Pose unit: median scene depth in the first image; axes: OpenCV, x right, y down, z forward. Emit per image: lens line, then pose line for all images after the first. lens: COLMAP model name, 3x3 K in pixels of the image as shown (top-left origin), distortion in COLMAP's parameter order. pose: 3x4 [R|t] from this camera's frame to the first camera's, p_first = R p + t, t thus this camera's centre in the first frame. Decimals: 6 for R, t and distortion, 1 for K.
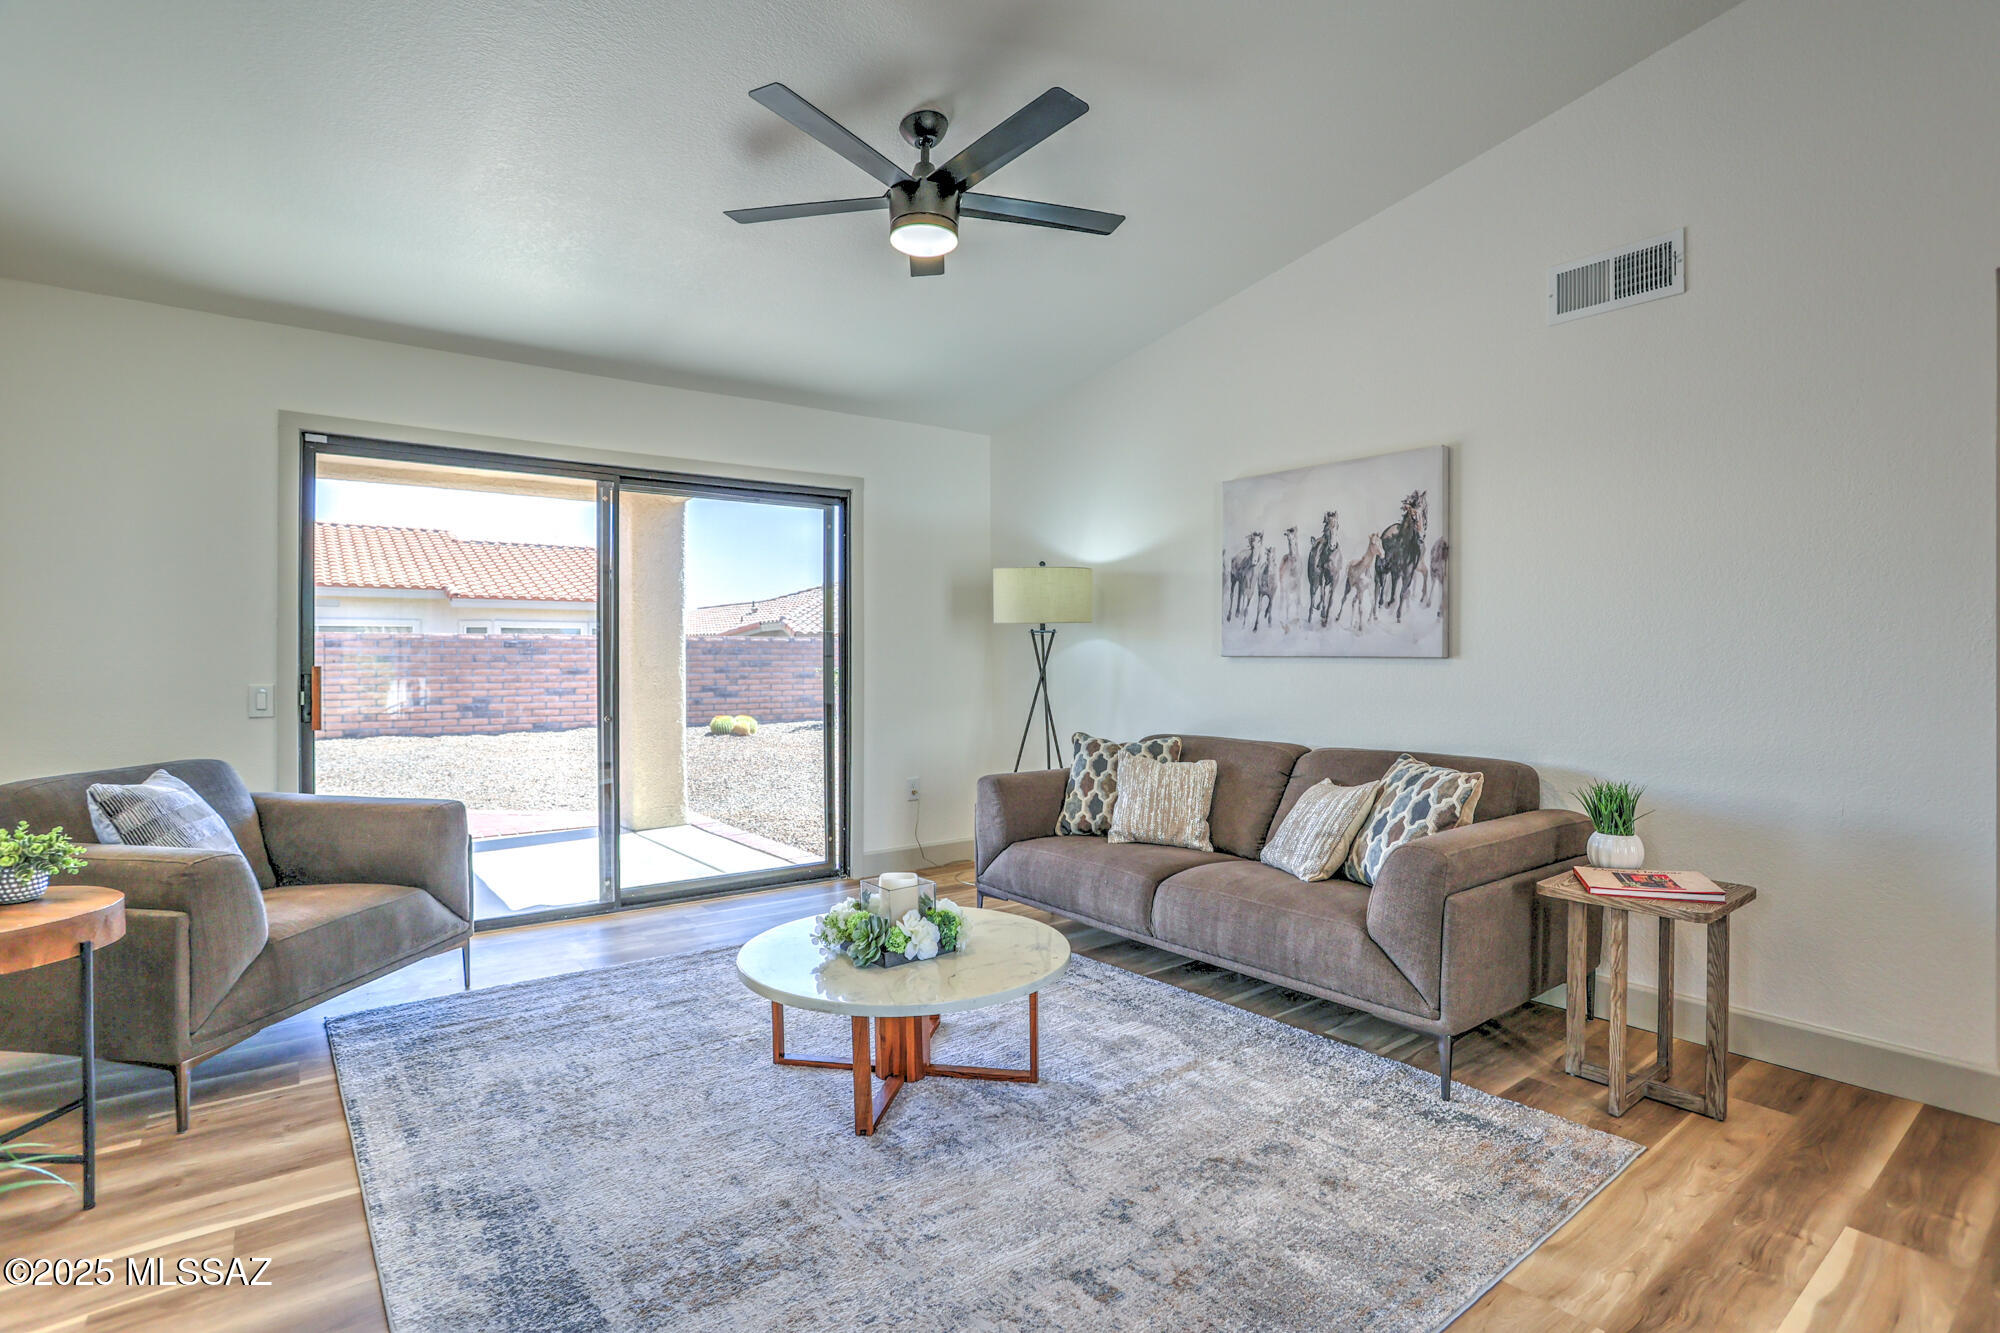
lens RADIAL K [[975.1, 0, 1000.0], [0, 975.1, 666.5], [0, 0, 1]] dist [-0.078075, 0.034687]
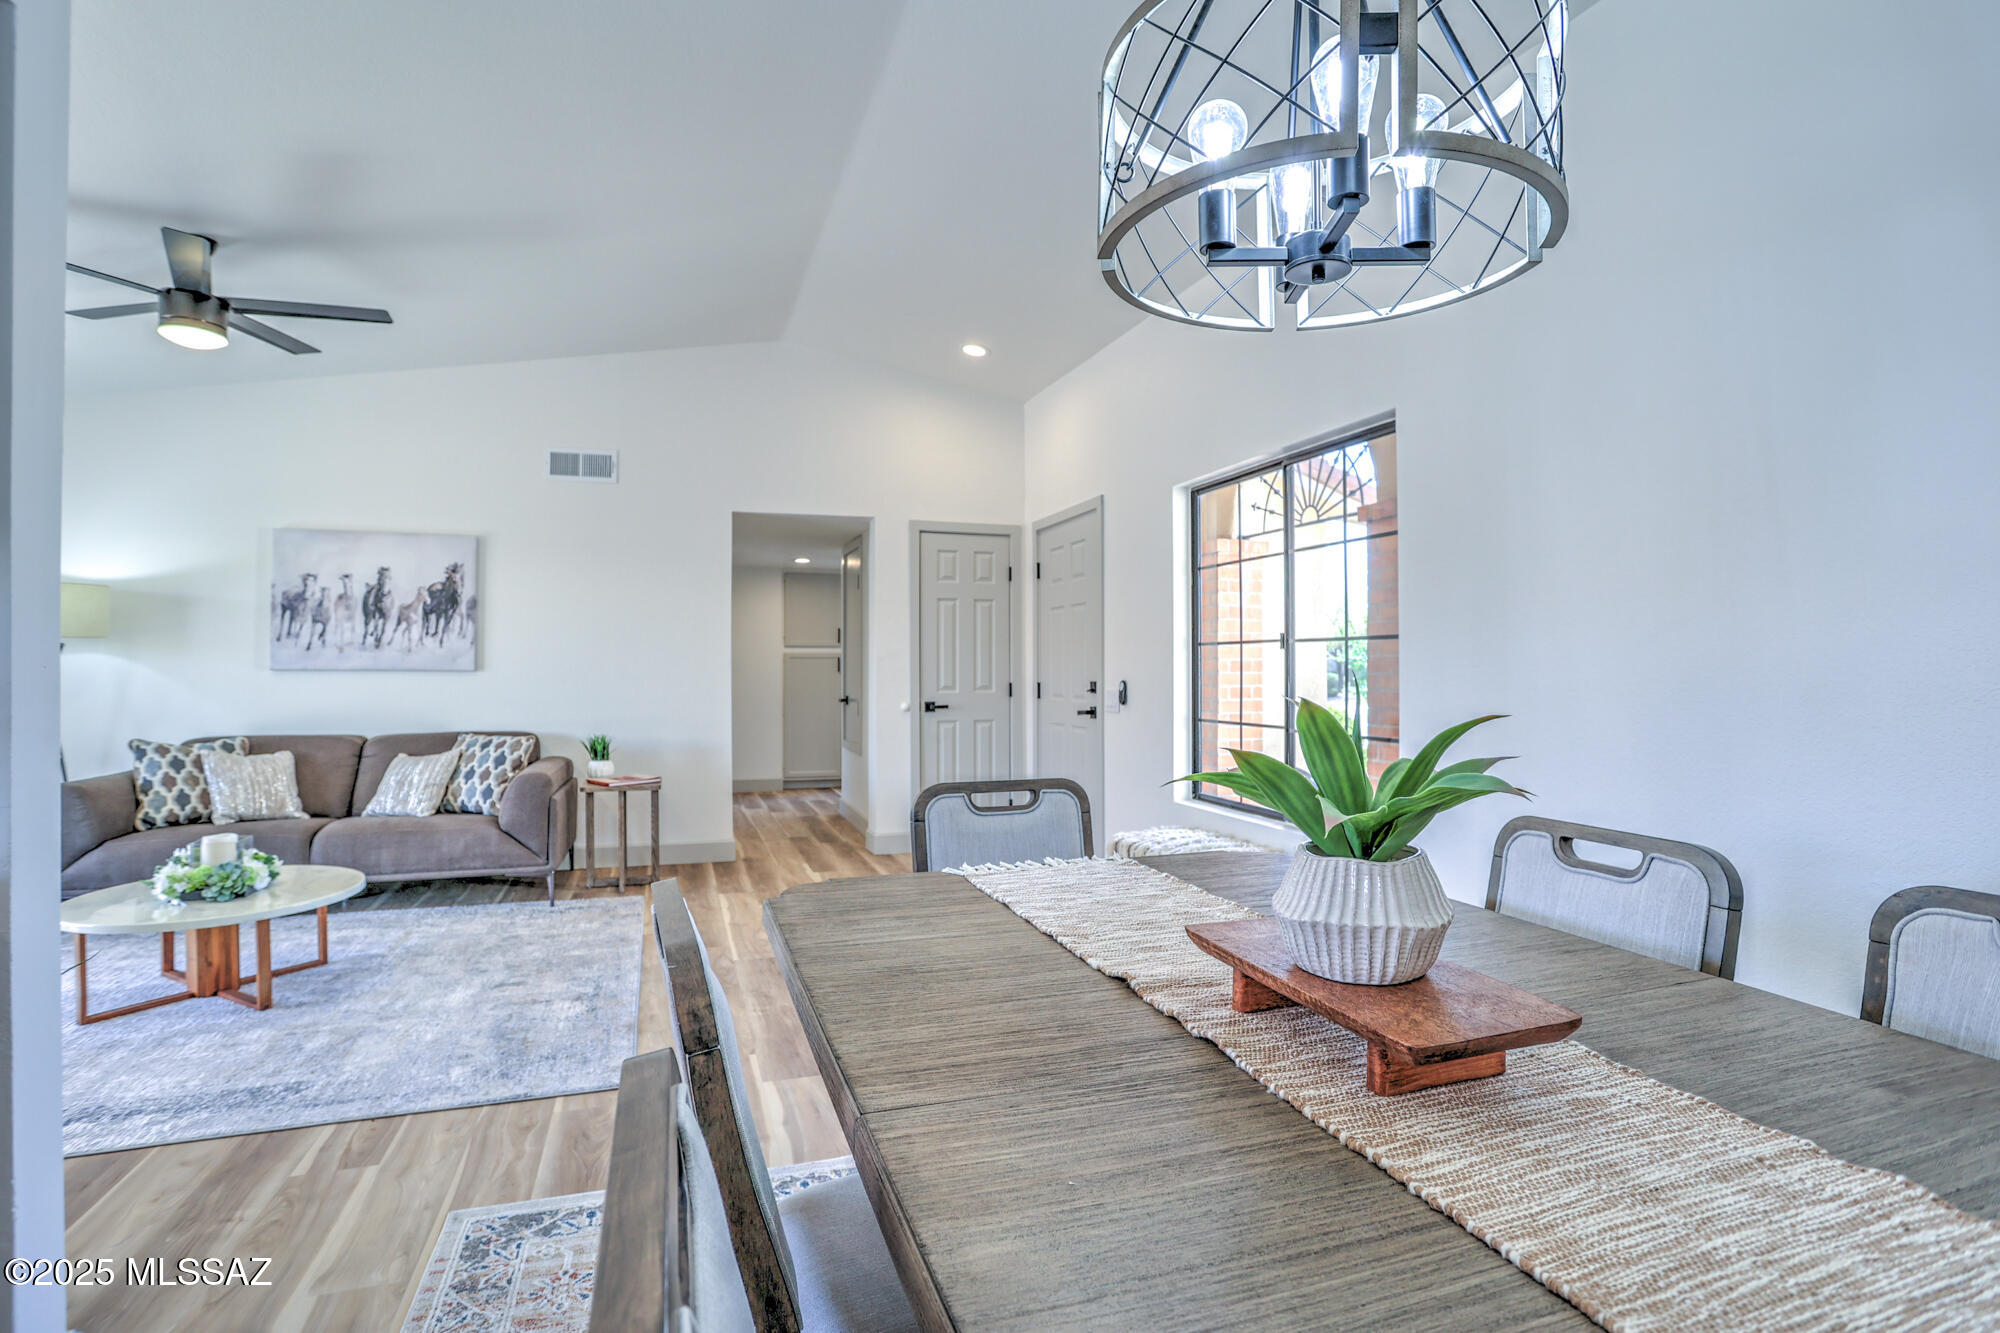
lens RADIAL K [[975.1, 0, 1000.0], [0, 975.1, 666.5], [0, 0, 1]] dist [-0.078075, 0.034687]
pose [[0.316019, 0.003341, 0.948747, -0.706408], [0.008501, 0.999944, -0.006353, 0.001236], [-0.948715, 0.010073, 0.315973, -0.296783]]
